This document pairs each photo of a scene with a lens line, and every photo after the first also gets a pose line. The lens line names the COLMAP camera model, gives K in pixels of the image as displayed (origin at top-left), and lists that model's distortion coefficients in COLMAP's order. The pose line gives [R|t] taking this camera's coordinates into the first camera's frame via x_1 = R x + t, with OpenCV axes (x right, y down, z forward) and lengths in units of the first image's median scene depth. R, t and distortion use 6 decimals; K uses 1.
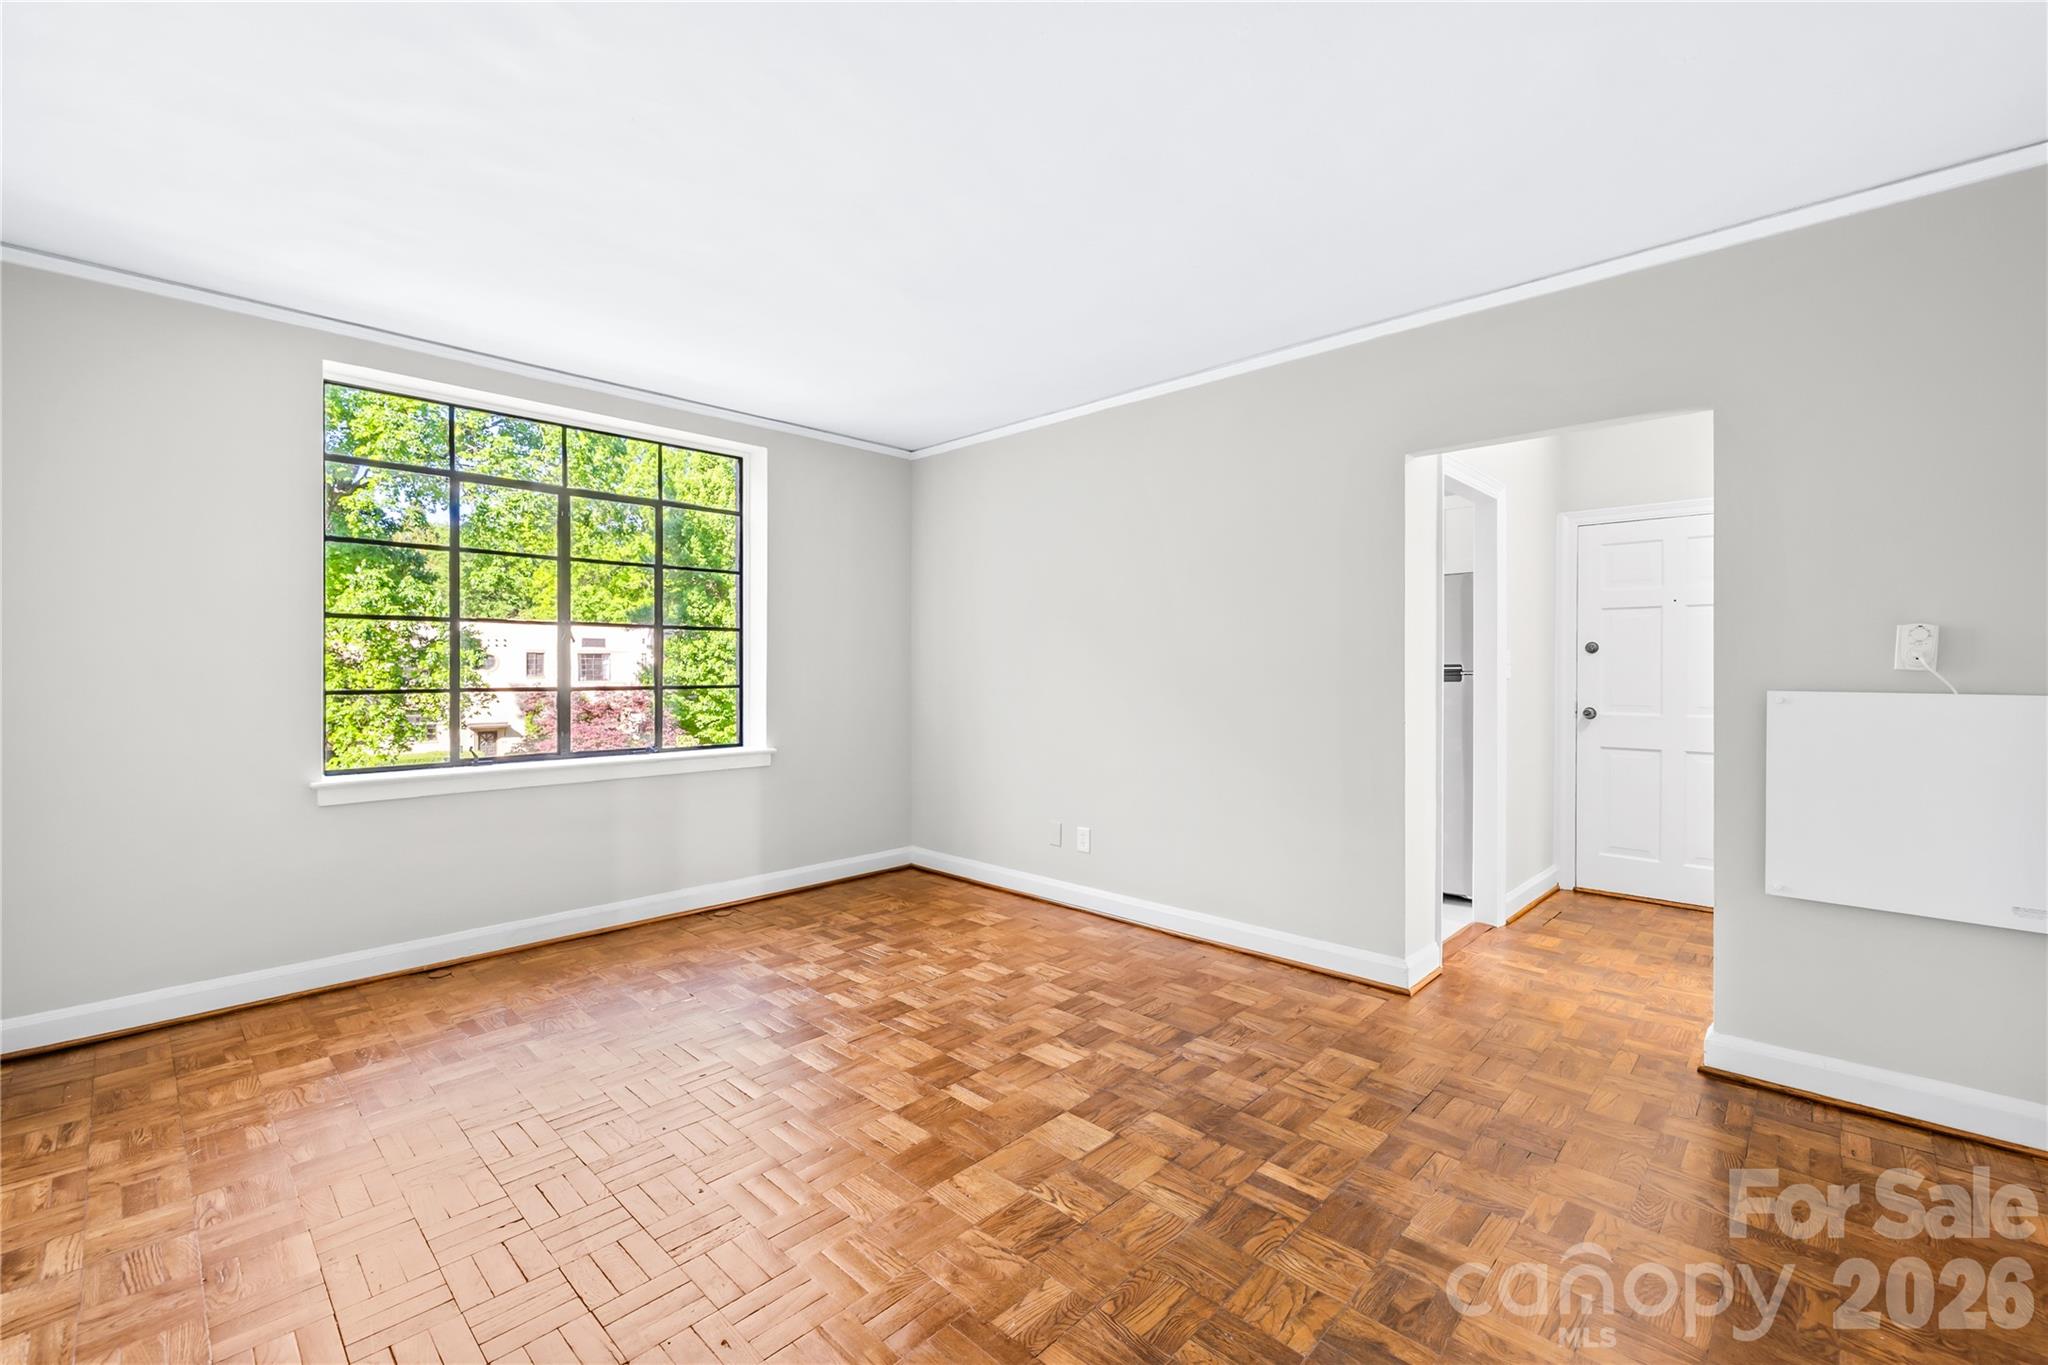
lens RADIAL K [[891.2, 0, 1011.1], [0, 891.2, 667.3], [0, 0, 1]] dist [0.002126, 0.000545]
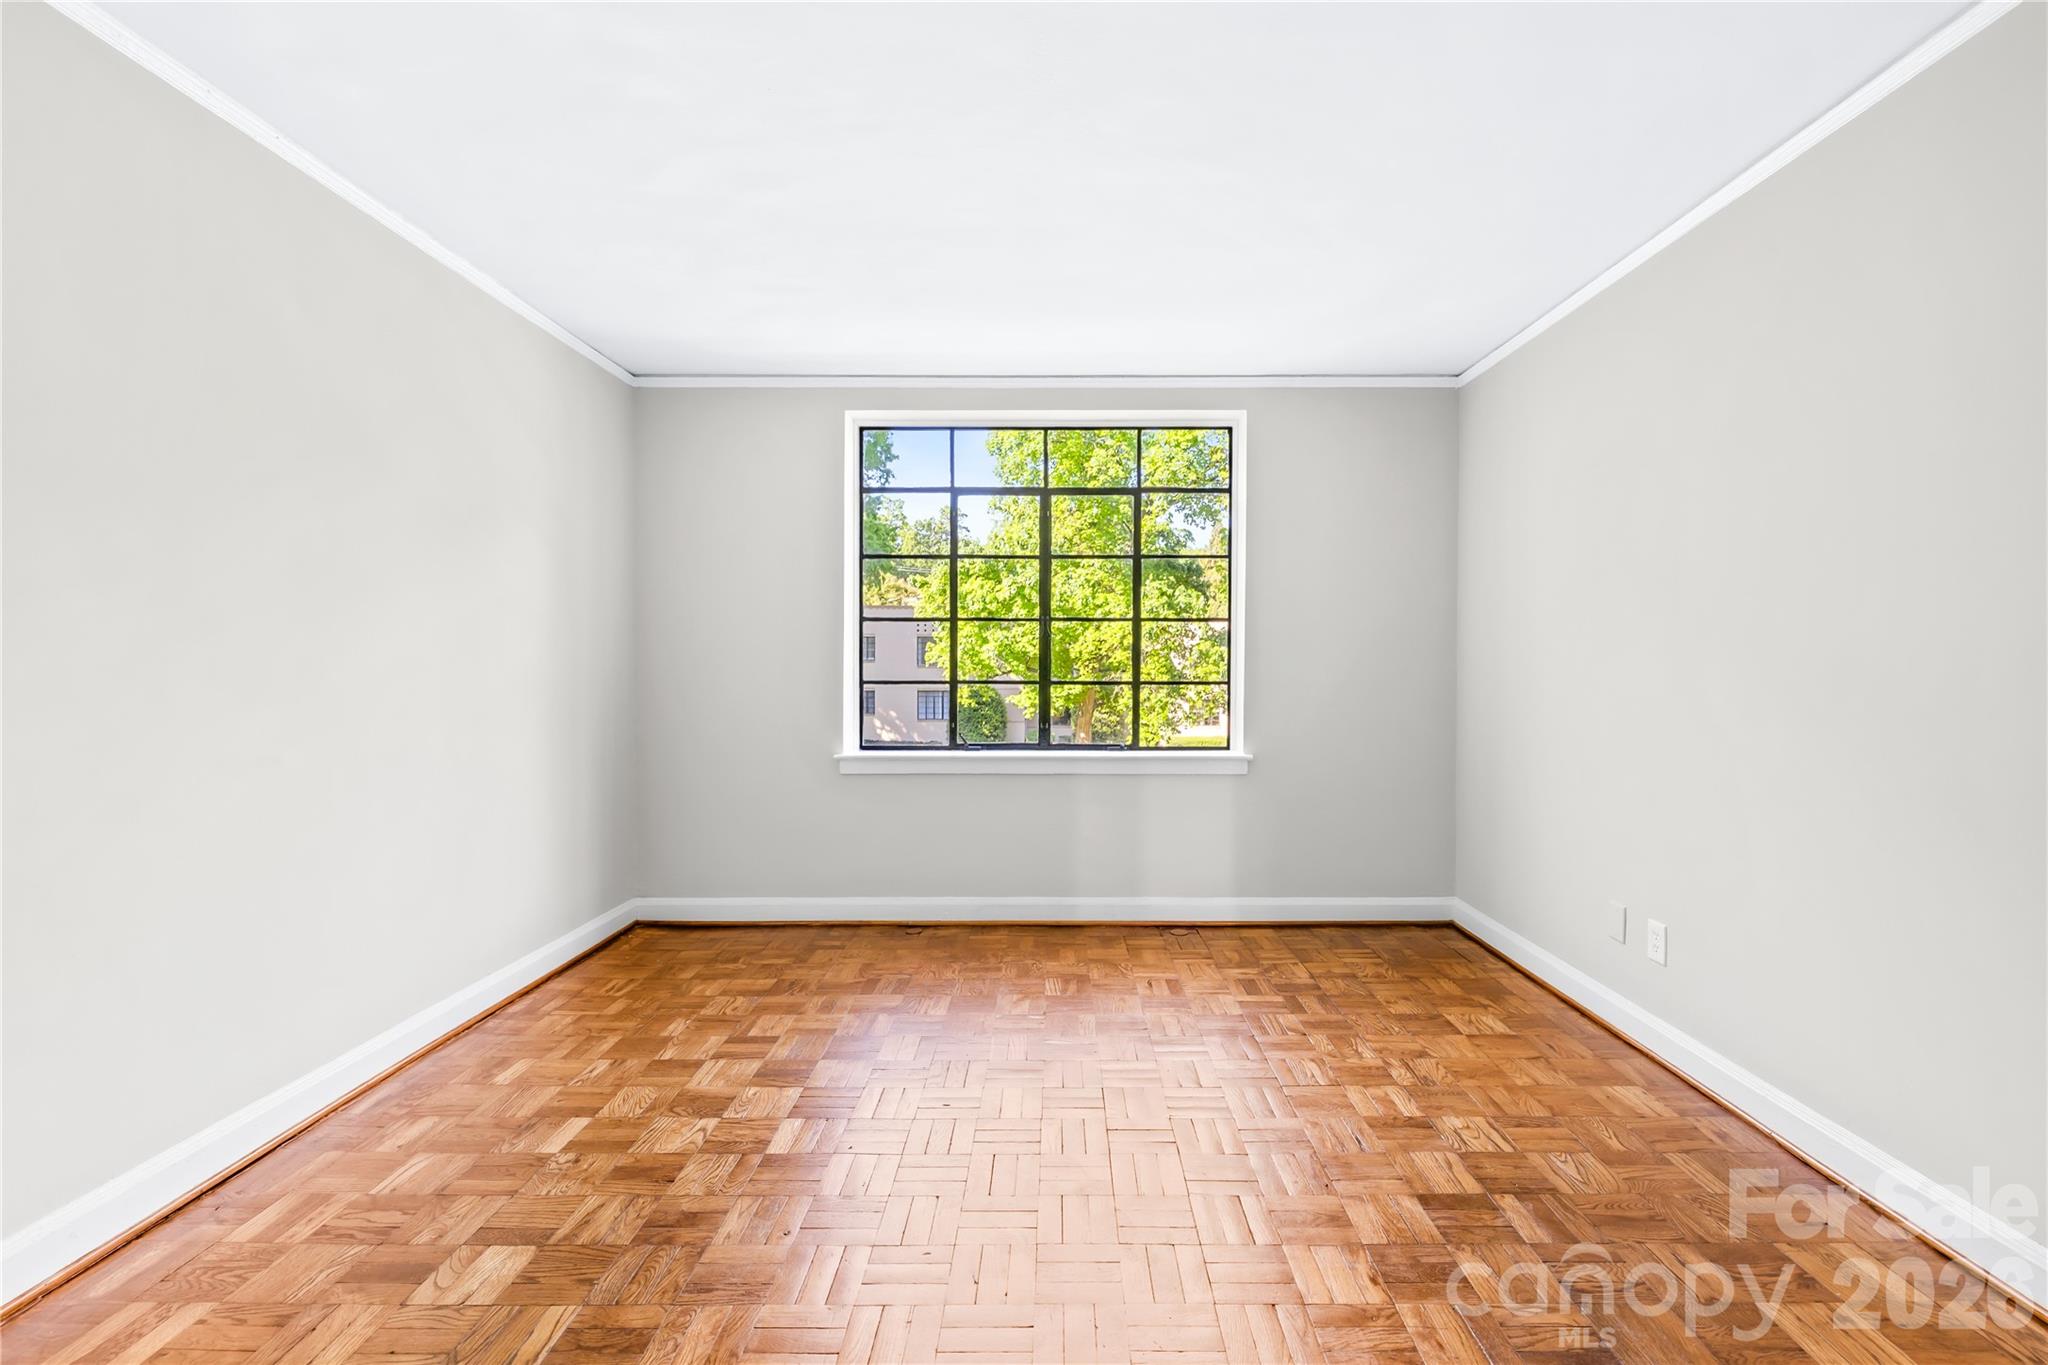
lens RADIAL K [[891.2, 0, 1015.3], [0, 891.2, 669.5], [0, 0, 1]] dist [0.002126, 0.000545]
pose [[0.690139, 0.006871, -0.723645, 0.234350], [-0.001665, 0.999967, 0.007906, 0.001223], [0.723675, -0.004251, 0.690127, 0.271368]]
